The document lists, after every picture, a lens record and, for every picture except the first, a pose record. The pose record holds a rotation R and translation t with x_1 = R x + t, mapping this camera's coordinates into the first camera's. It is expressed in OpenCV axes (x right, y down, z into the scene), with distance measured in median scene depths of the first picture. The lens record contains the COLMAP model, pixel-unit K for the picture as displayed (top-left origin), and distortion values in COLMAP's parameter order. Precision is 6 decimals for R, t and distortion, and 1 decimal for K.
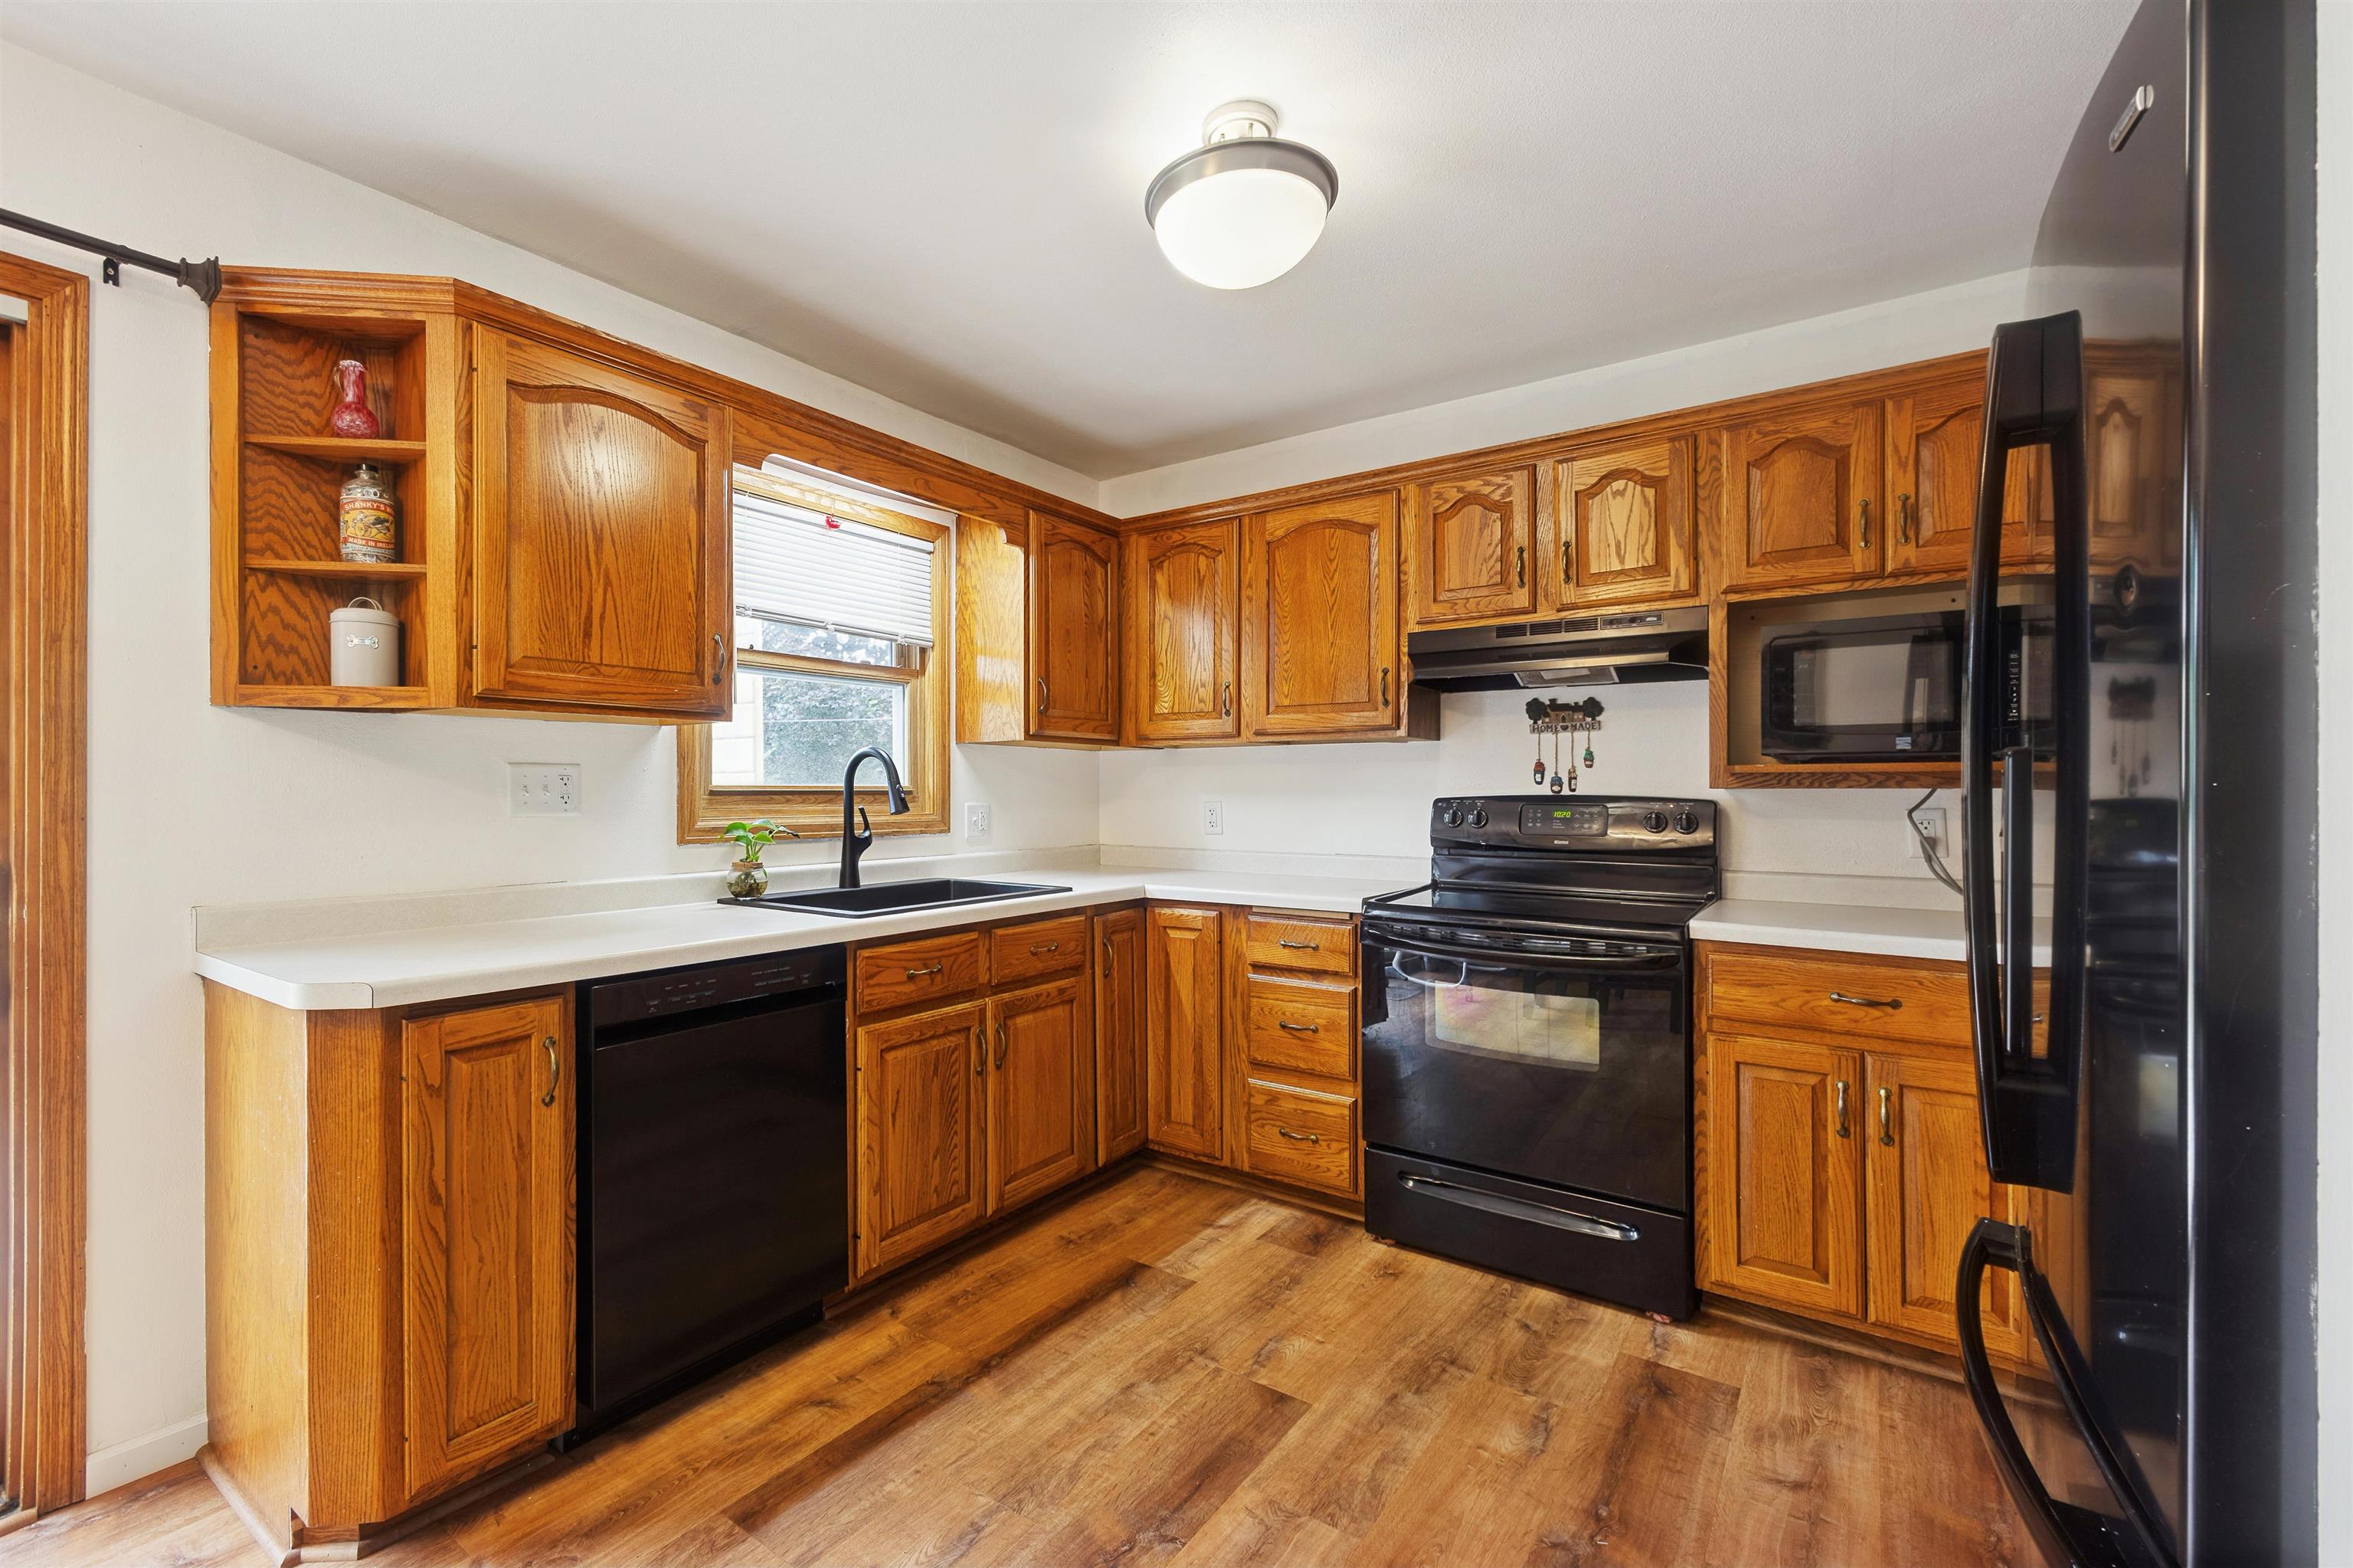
lens RADIAL K [[990.2, 0, 1176.5], [0, 990.2, 784.0], [0, 0, 1]] dist [0.001776, 0.000406]
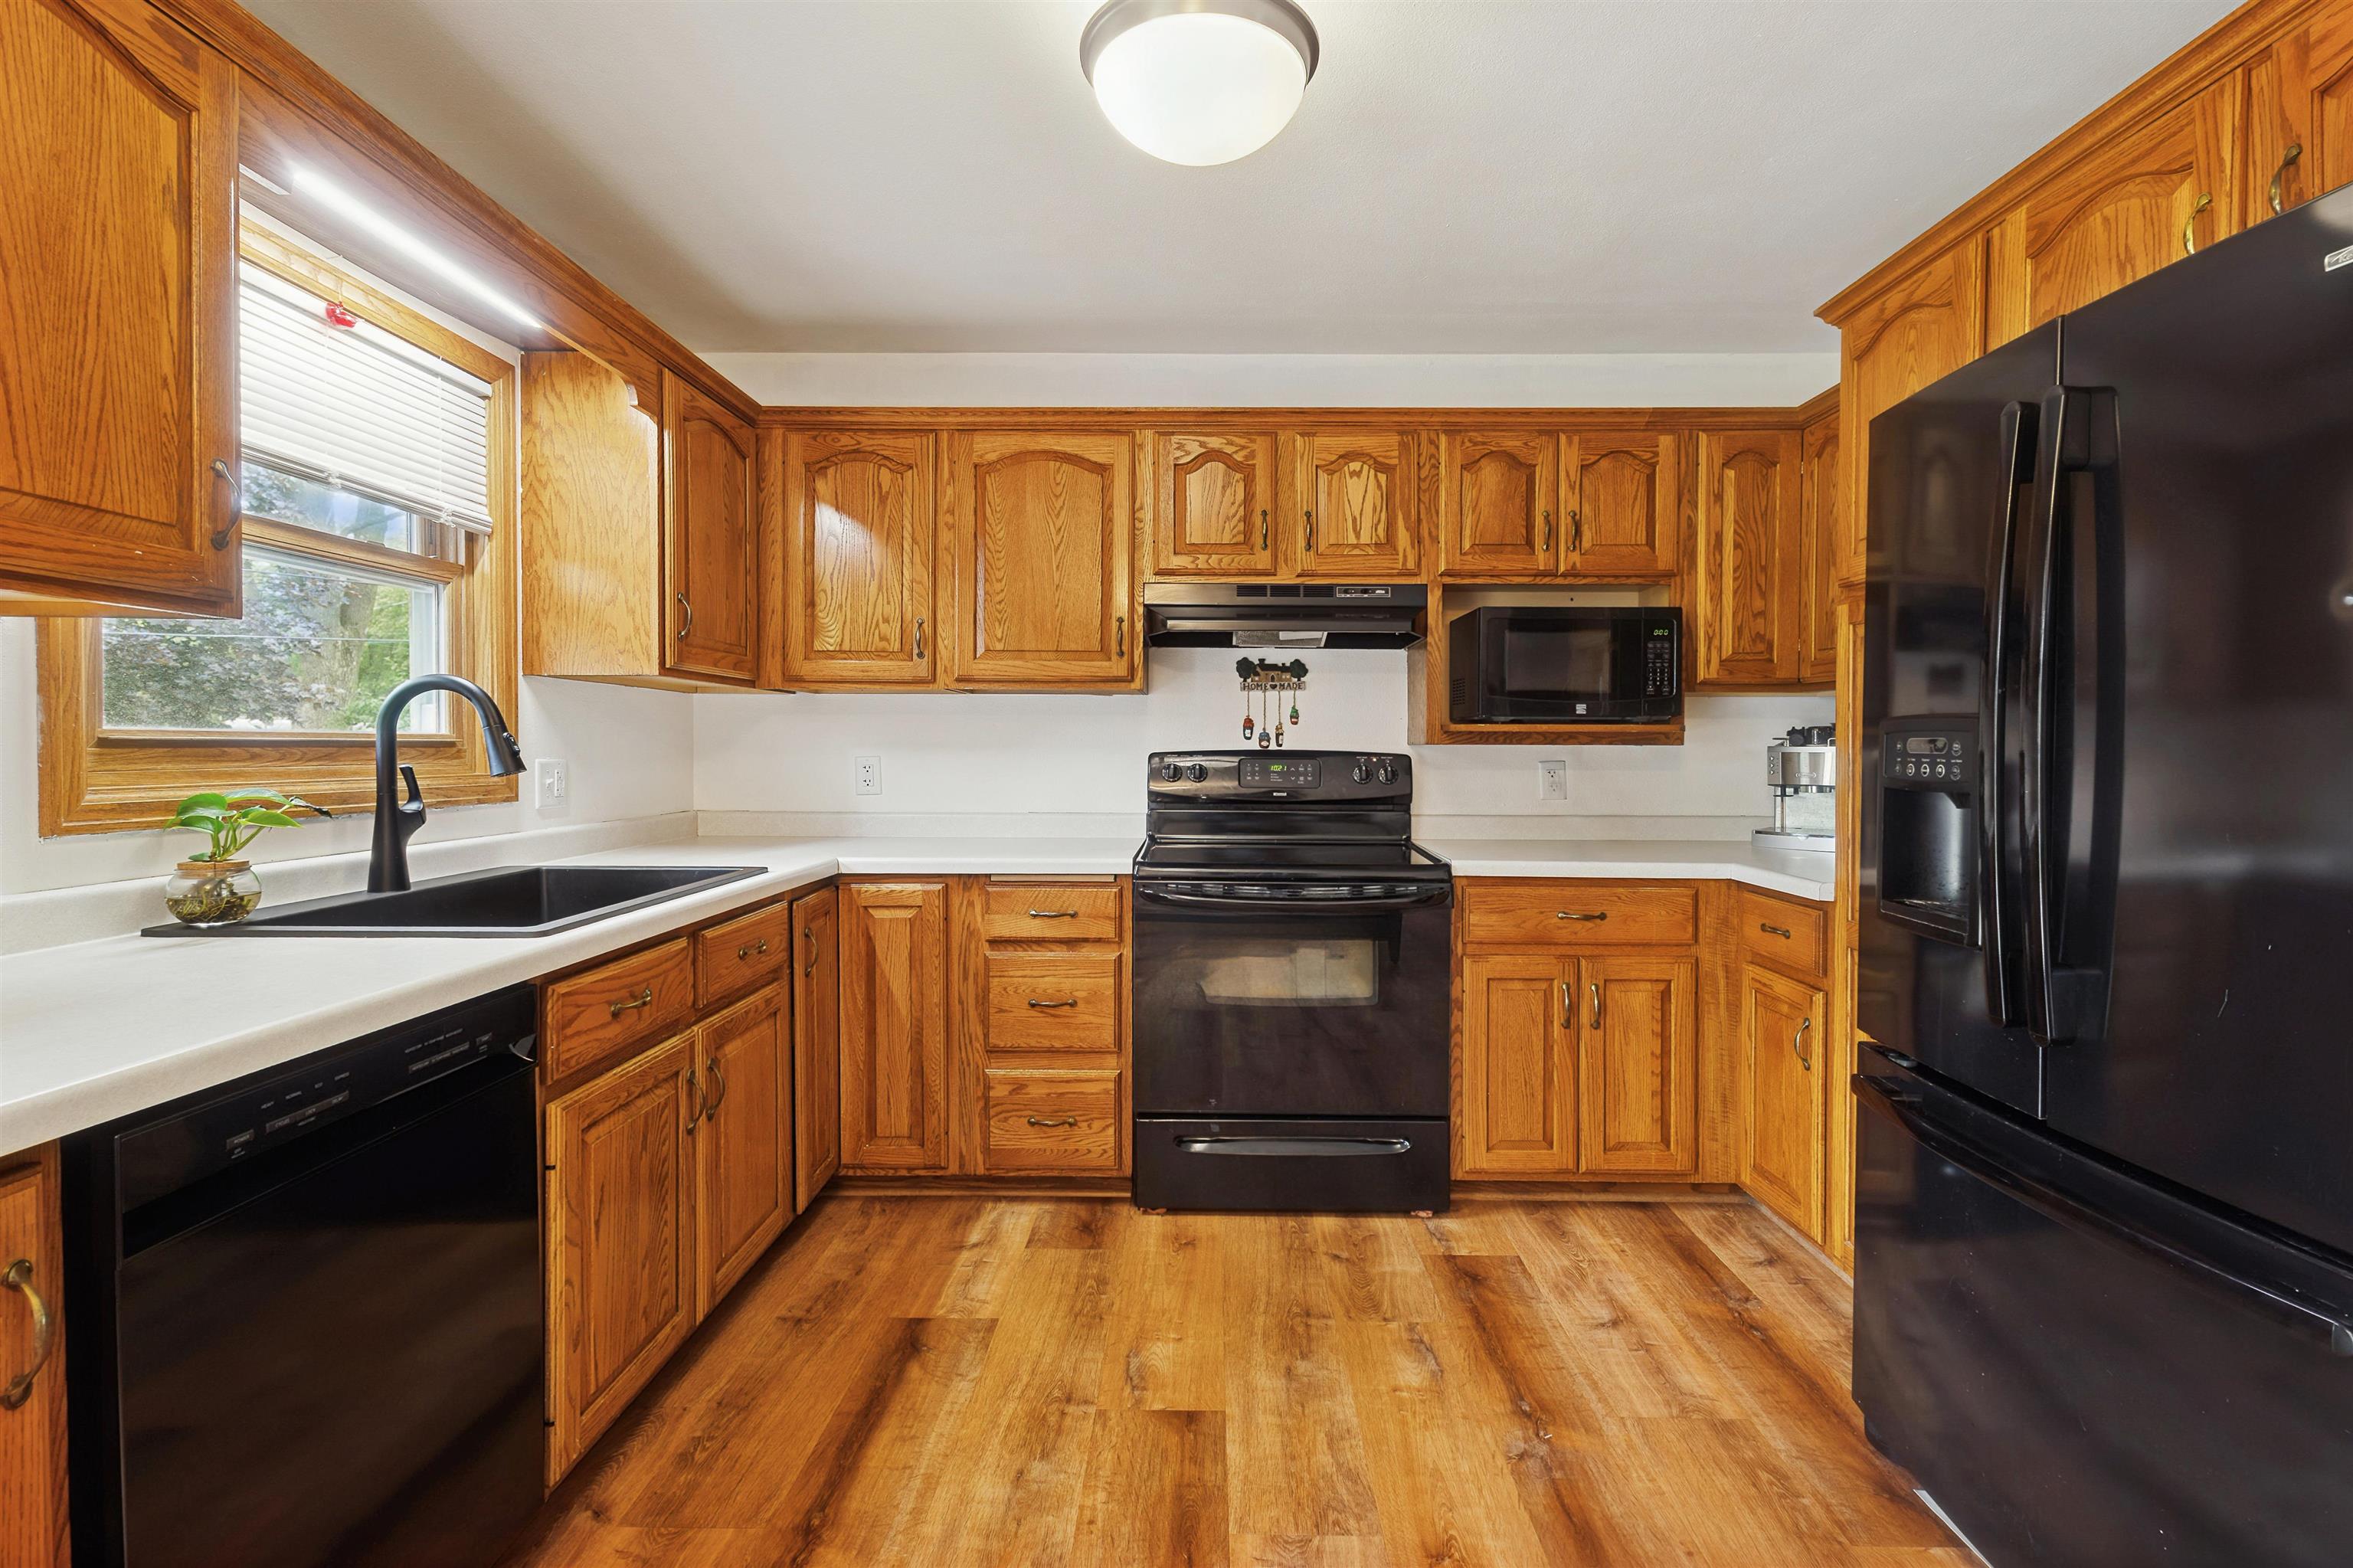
lens RADIAL K [[961.4, 0, 1185.6], [0, 961.4, 754.0], [0, 0, 1]] dist [0.001278, 0.000153]
pose [[0.824956, -0.000376, 0.565197, -0.285531], [-0.008280, 0.999884, 0.012750, 0.003441], [-0.565136, -0.015198, 0.824858, 0.210009]]
